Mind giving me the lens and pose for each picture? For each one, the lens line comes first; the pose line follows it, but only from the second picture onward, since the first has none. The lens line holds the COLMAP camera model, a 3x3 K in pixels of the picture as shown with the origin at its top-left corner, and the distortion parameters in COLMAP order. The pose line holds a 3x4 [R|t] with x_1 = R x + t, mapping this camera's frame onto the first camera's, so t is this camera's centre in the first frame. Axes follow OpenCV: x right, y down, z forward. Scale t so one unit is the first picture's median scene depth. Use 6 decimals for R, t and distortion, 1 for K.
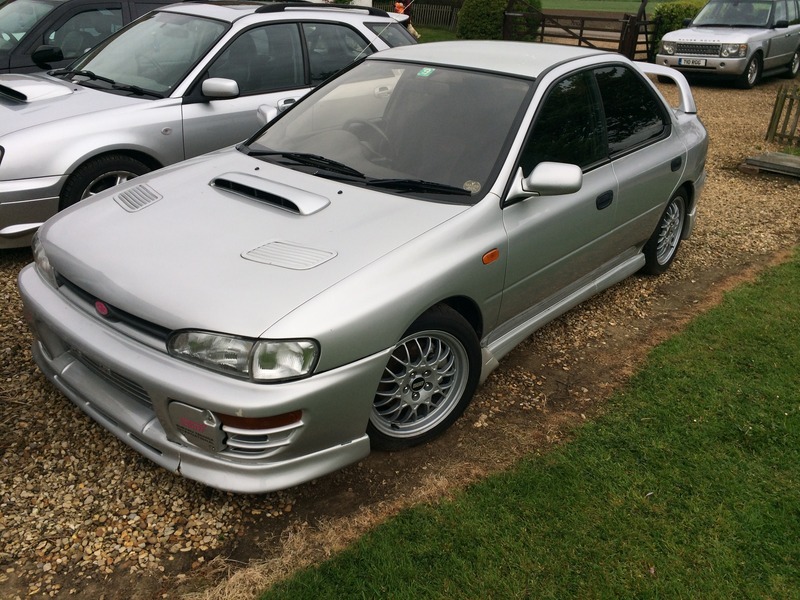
lens RADIAL K [[661.6, 0, 400.0], [0, 661.6, 300.0], [0, 0, 1]] dist [0.024974, -0.010145]
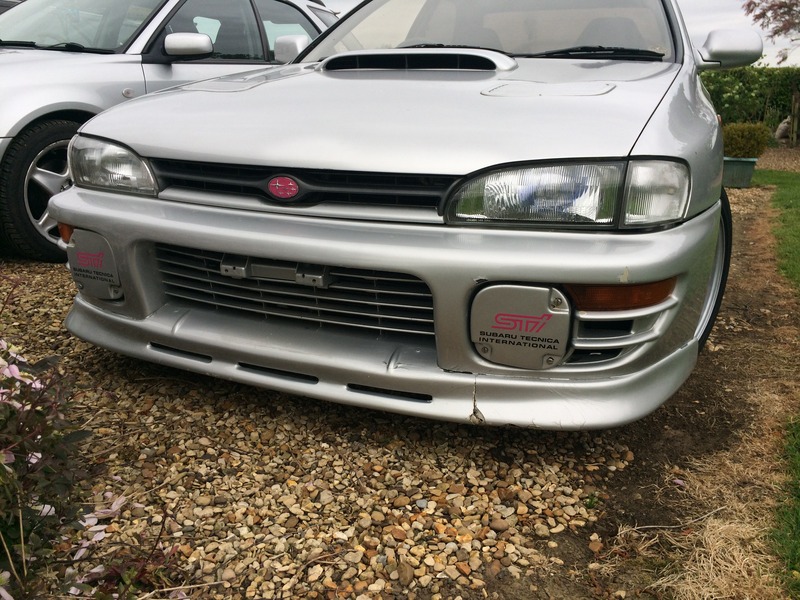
lens RADIAL K [[661.6, 0, 400.0], [0, 661.6, 300.0], [0, 0, 1]] dist [0.024974, -0.010145]
pose [[0.958851, -0.113354, 0.260298, -0.553689], [0.143145, 0.984793, -0.098445, 0.204741], [-0.245180, 0.131654, 0.960497, 0.427415]]
